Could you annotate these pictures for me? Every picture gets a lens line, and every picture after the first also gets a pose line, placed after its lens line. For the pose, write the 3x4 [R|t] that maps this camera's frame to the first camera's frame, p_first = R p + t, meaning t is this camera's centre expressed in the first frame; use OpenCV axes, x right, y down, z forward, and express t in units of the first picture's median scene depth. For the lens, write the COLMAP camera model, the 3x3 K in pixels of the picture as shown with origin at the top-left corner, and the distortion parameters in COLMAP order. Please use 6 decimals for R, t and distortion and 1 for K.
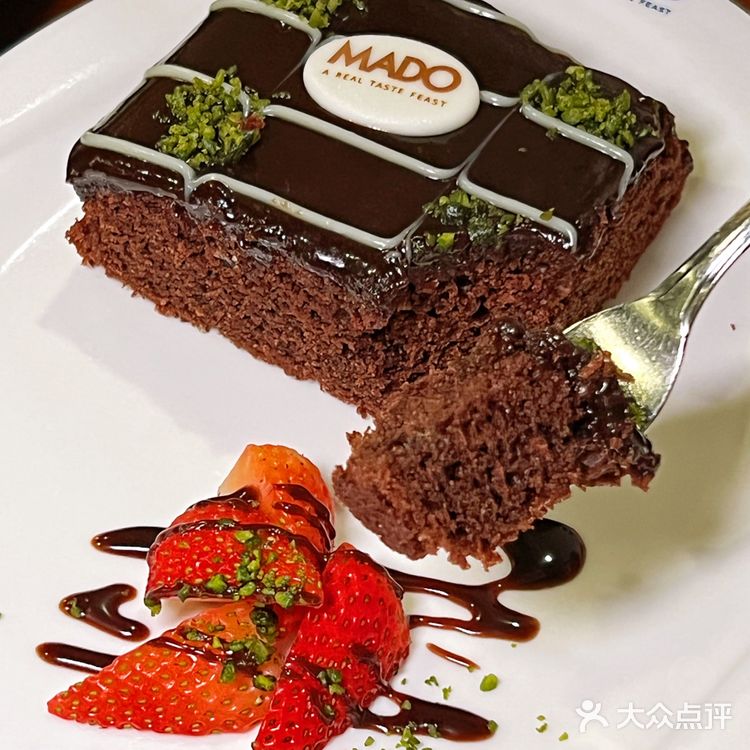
lens RADIAL K [[2535.1, 0, 404.4], [0, 2535.1, 539.6], [0, 0, 1]] dist [-0.021129, 0.000000]
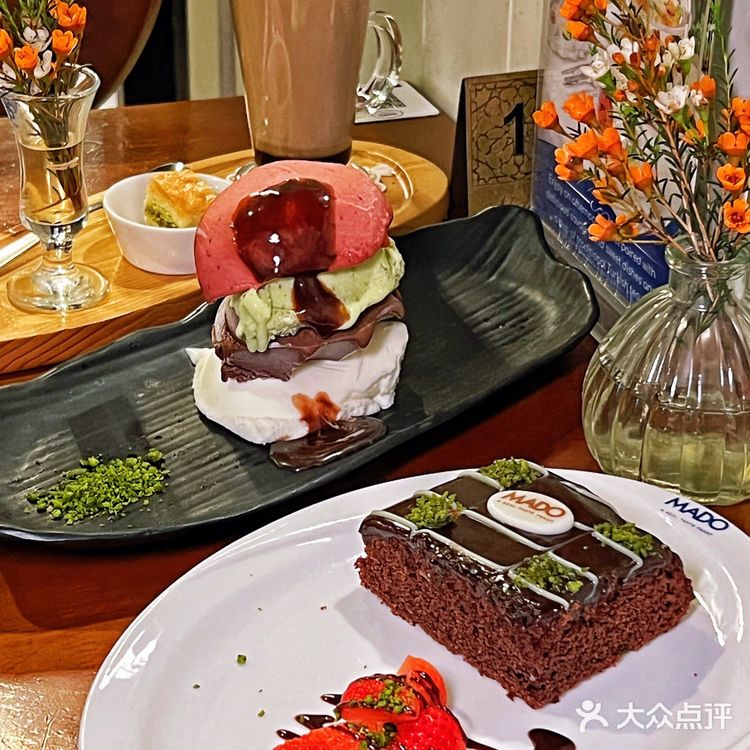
lens RADIAL K [[2126.6, 0, 377.1], [0, 2126.6, 399.3], [0, 0, 1]] dist [0.359670, 0.000000]
pose [[0.953638, 0.137169, -0.267878, 0.308937], [-0.239856, 0.884026, -0.401206, 0.427282], [0.181778, 0.446858, 0.875942, -0.488820]]
